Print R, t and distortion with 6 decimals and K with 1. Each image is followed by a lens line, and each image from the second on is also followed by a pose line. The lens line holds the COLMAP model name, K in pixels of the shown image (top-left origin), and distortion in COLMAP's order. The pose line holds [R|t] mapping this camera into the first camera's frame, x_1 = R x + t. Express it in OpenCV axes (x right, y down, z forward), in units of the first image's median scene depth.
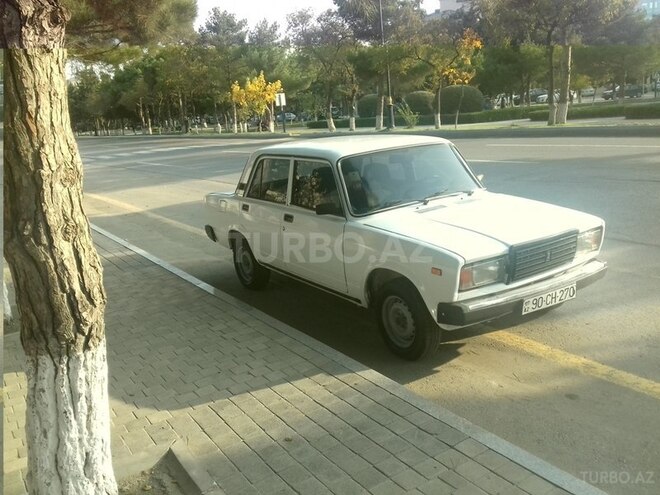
lens RADIAL K [[605.4, 0, 326.7], [0, 605.4, 248.7], [0, 0, 1]] dist [0.015688, 0.000000]
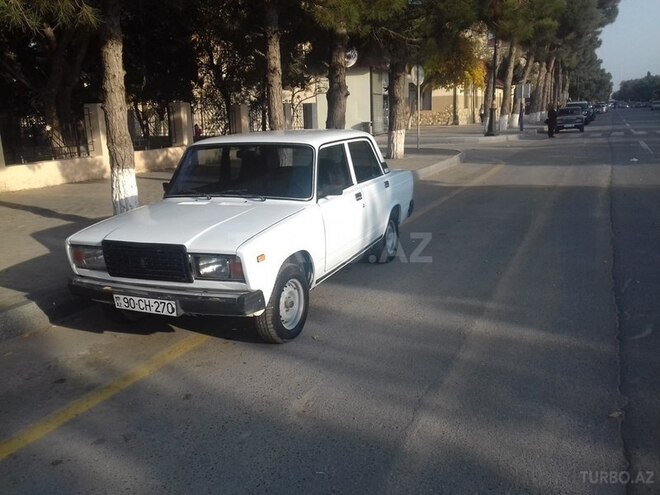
lens RADIAL K [[605.4, 0, 332.5], [0, 605.4, 249.9], [0, 0, 1]] dist [0.015688, 0.000000]
pose [[0.564442, 0.239951, -0.789828, 0.142557], [-0.197023, 0.968327, 0.153379, -0.024109], [0.801615, 0.069041, 0.593841, 0.069260]]
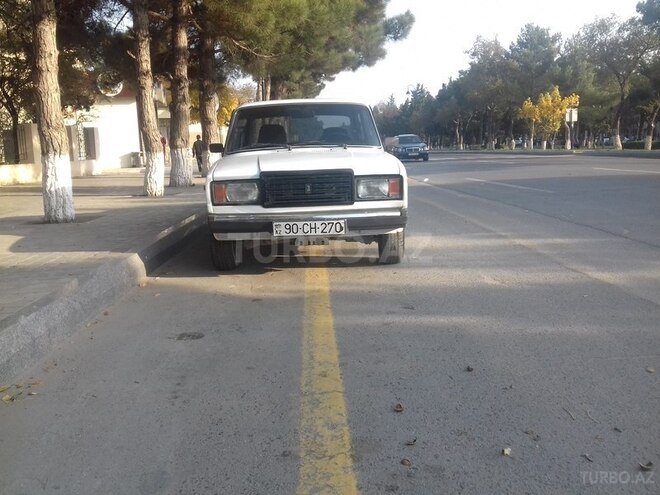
lens RADIAL K [[605.4, 0, 333.7], [0, 605.4, 245.1], [0, 0, 1]] dist [0.015688, 0.000000]
pose [[0.865270, 0.132668, -0.483432, 0.101790], [-0.150868, 0.988553, 0.001257, 0.011248], [0.478065, 0.071847, 0.875381, 0.006061]]
